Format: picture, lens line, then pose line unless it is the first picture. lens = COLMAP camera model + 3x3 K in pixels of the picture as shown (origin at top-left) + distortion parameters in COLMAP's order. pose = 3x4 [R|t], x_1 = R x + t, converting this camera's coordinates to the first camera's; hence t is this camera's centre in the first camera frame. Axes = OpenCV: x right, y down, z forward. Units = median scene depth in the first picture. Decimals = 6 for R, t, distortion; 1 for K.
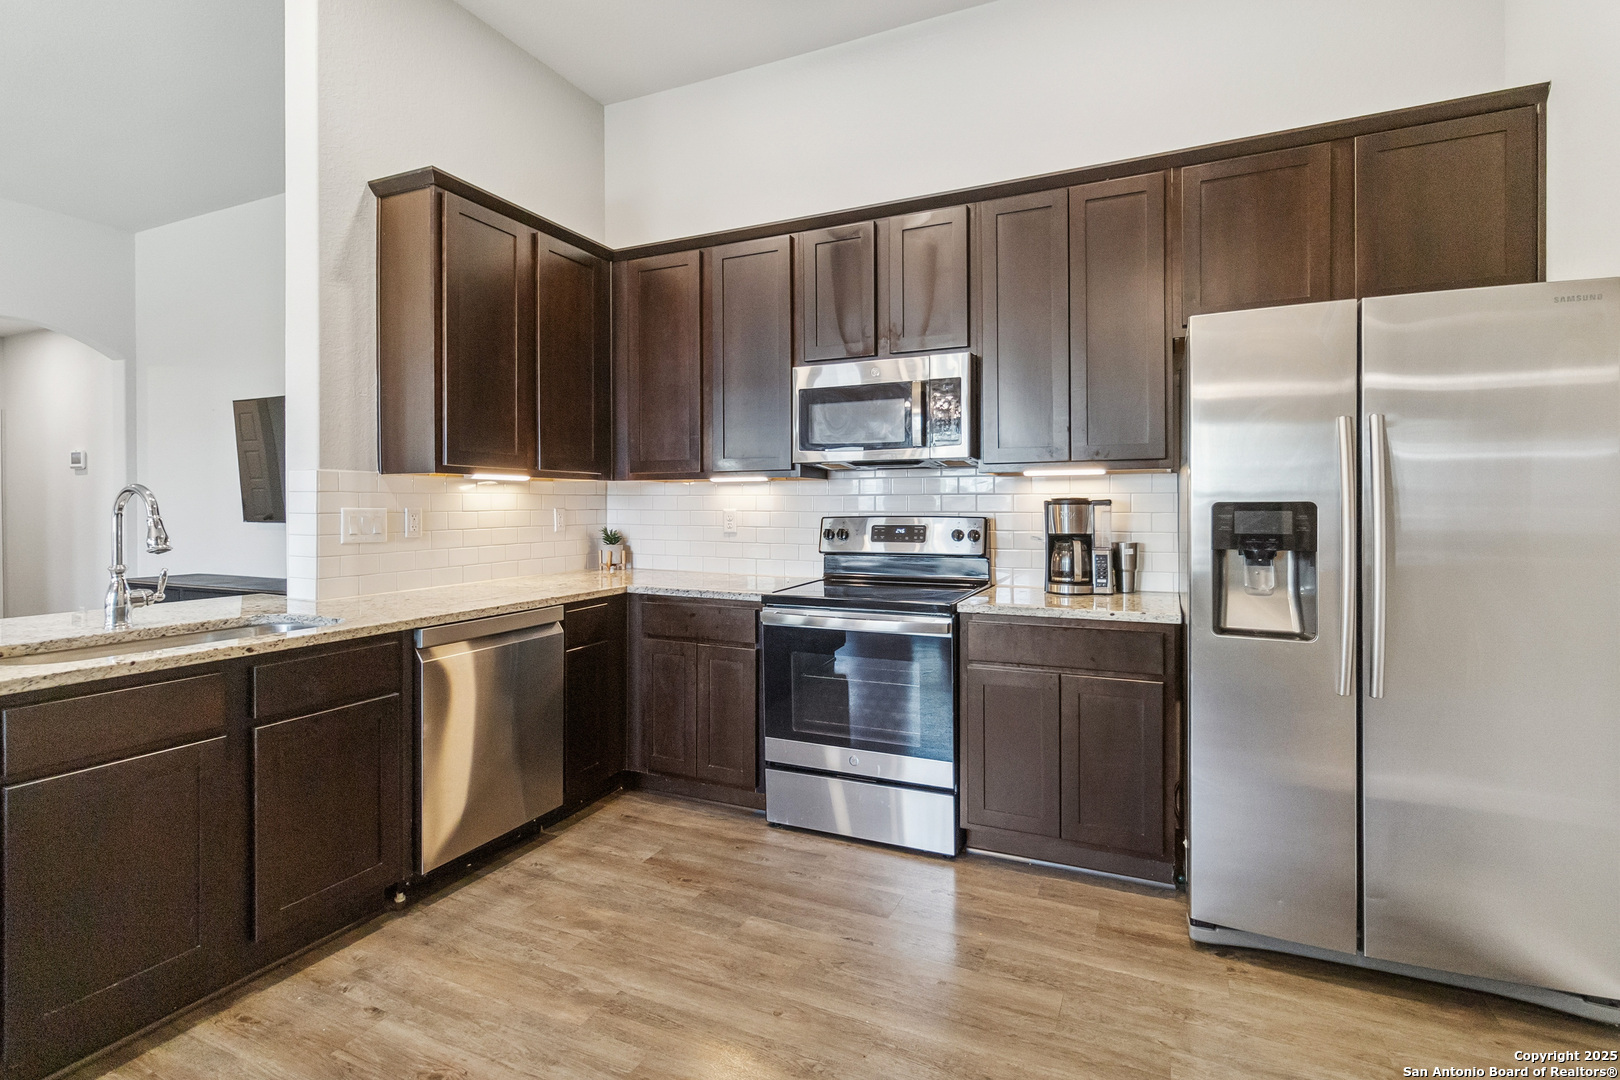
lens RADIAL K [[771.4, 0, 823.5], [0, 771.4, 514.2], [0, 0, 1]] dist [0.001373, 0.001451]
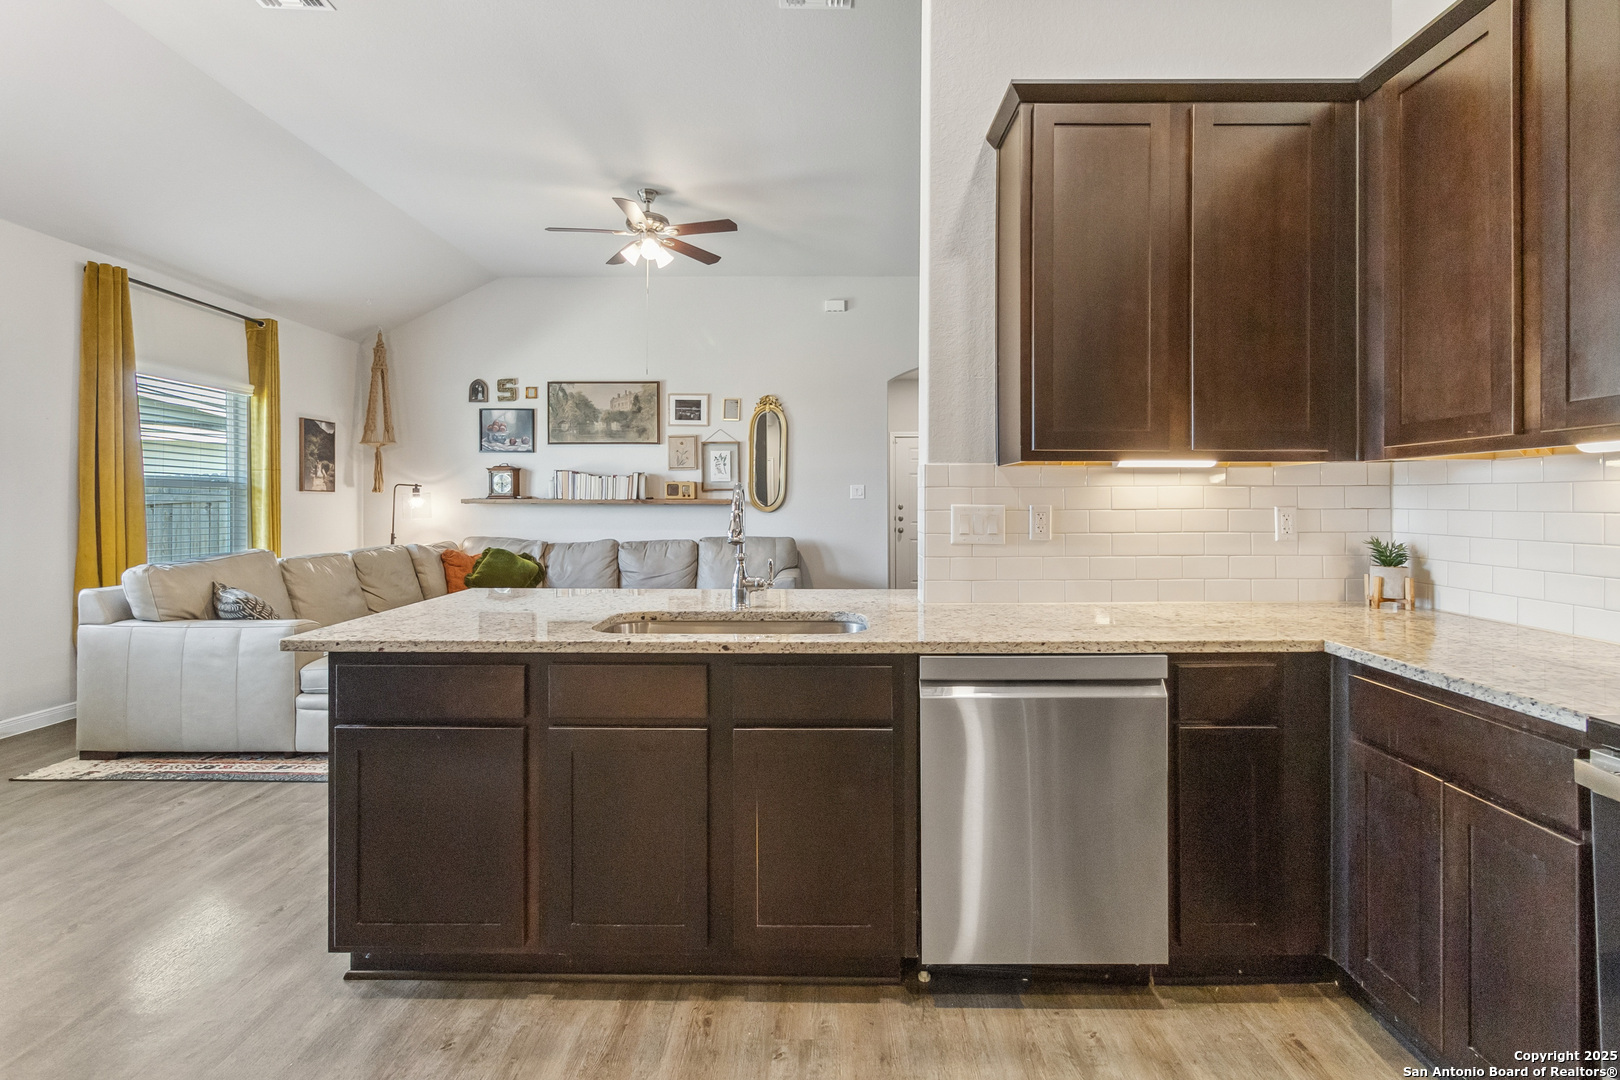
lens RADIAL K [[771.4, 0, 814.7], [0, 771.4, 499.9], [0, 0, 1]] dist [0.001373, 0.001451]
pose [[0.405188, -0.003287, -0.914228, 0.135521], [-0.010512, 0.999911, -0.008254, -0.004223], [0.914173, 0.012955, 0.405117, 0.464005]]
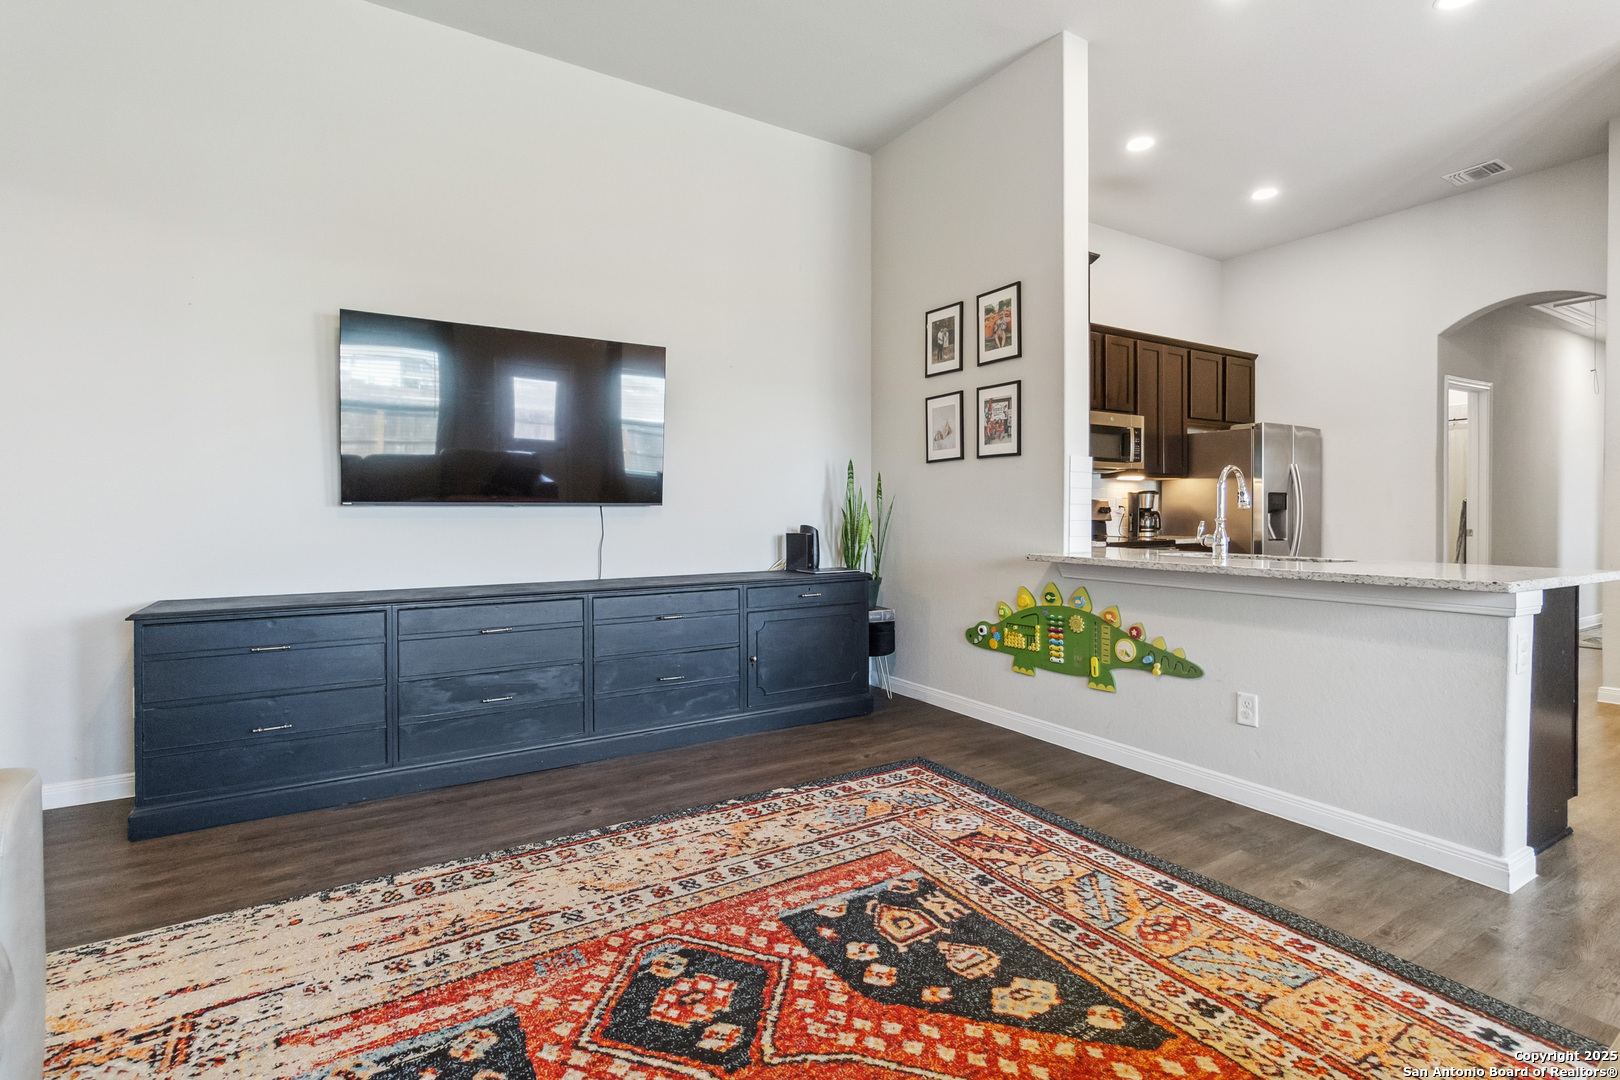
lens RADIAL K [[771.4, 0, 820.5], [0, 771.4, 524.2], [0, 0, 1]] dist [0.001373, 0.001451]
pose [[0.544354, -0.014072, 0.838738, -1.943694], [0.008974, 0.999900, 0.010951, 0.039485], [-0.838808, 0.001565, 0.544425, 0.612270]]
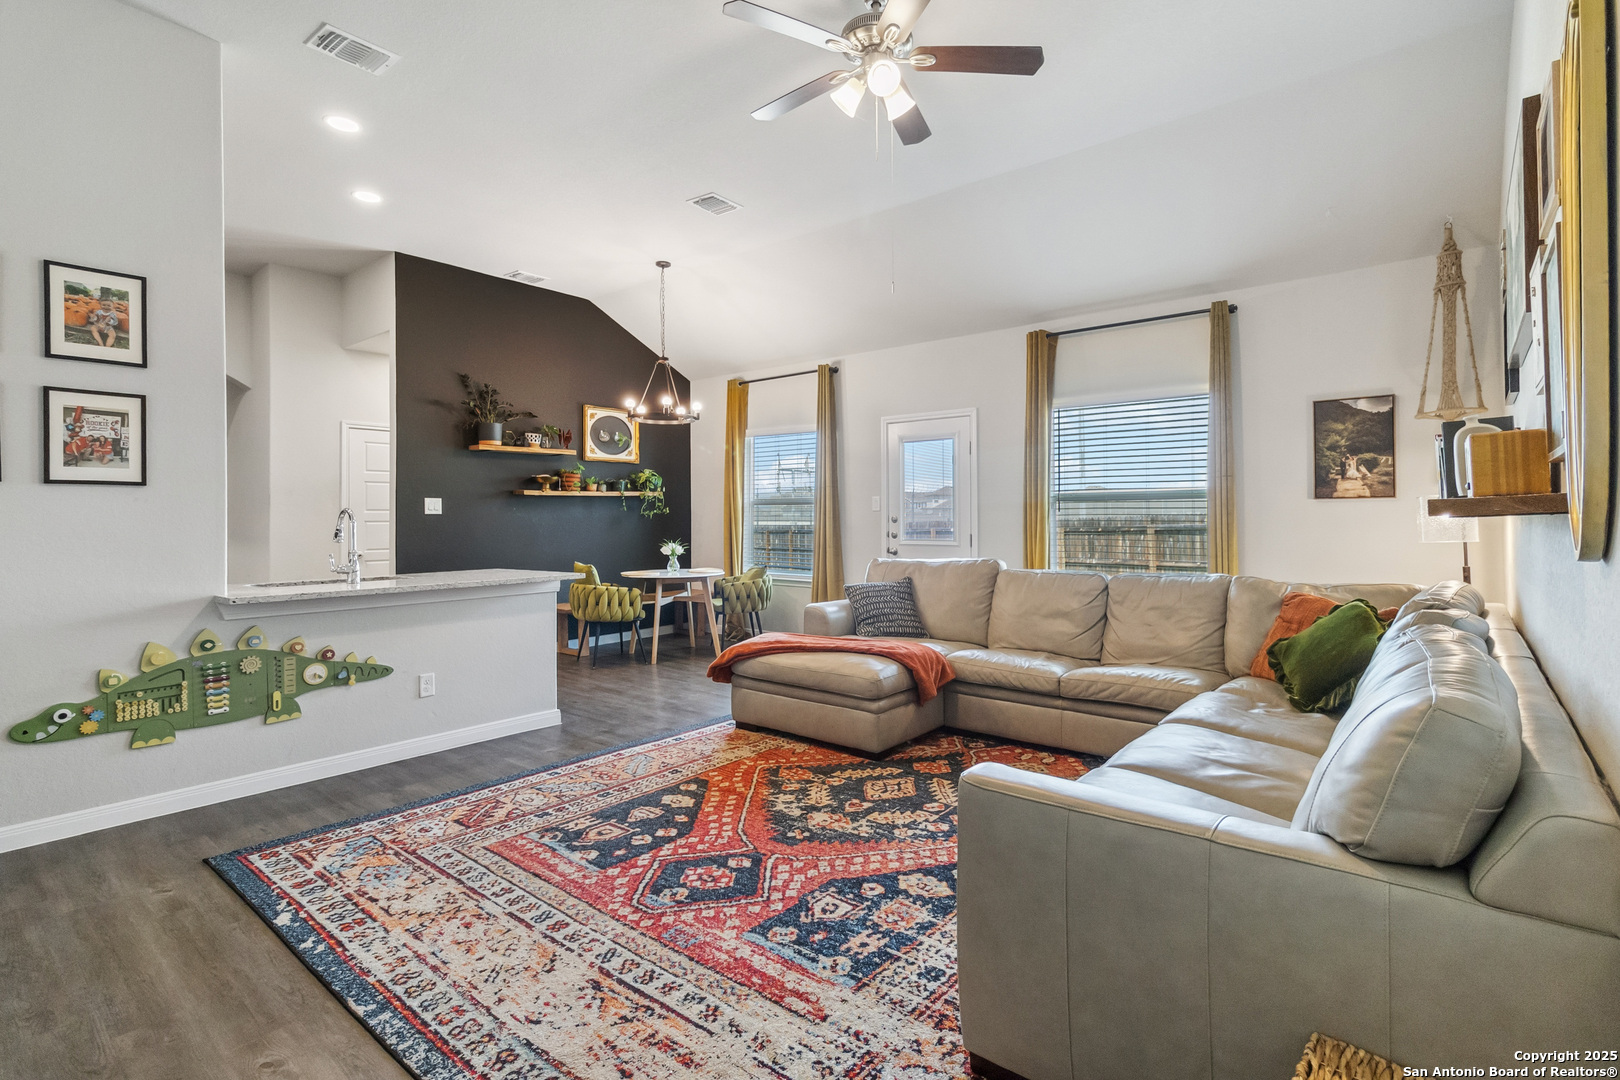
lens RADIAL K [[771.4, 0, 823.8], [0, 771.4, 515.8], [0, 0, 1]] dist [0.001373, 0.001451]
pose [[-0.967488, 0.006610, 0.252830, -1.861769], [0.008856, 0.999931, 0.007747, -0.018002], [-0.252762, 0.009734, -0.967480, 1.881887]]
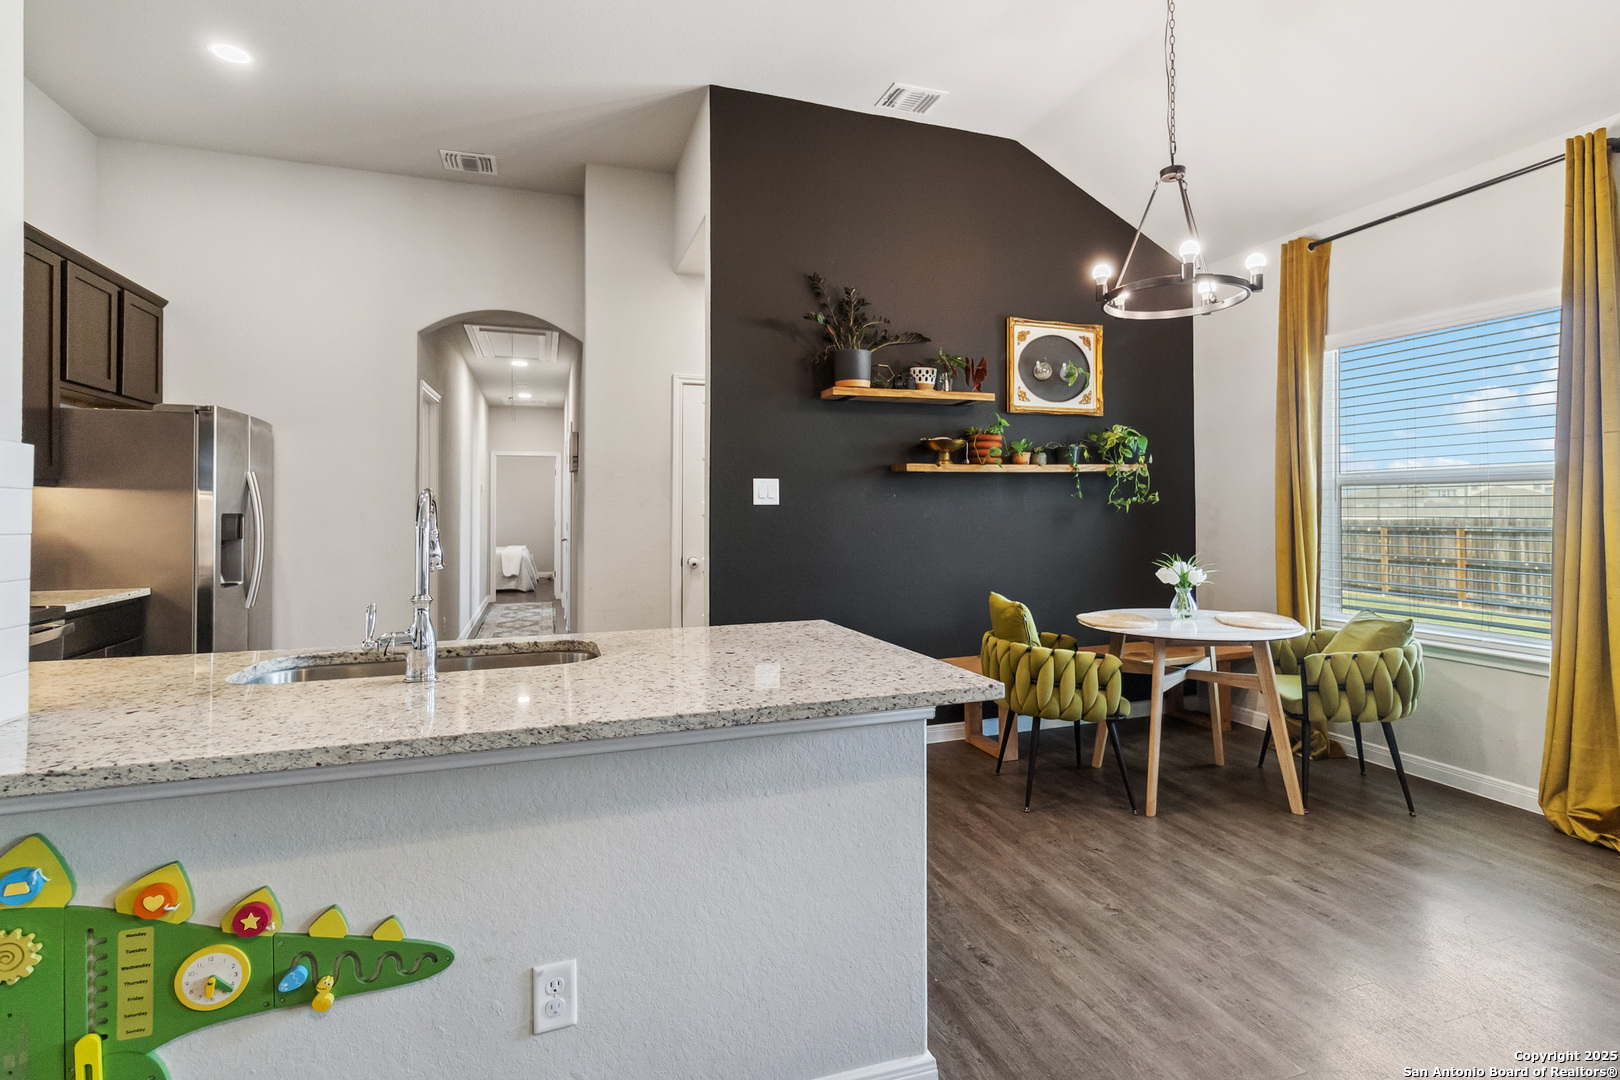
lens RADIAL K [[771.4, 0, 817.7], [0, 771.4, 500.3], [0, 0, 1]] dist [0.001373, 0.001451]
pose [[-0.693486, 0.012633, 0.720360, -1.269154], [0.011505, 0.999913, -0.006459, -0.012811], [-0.720379, 0.003809, -0.693571, 0.915367]]
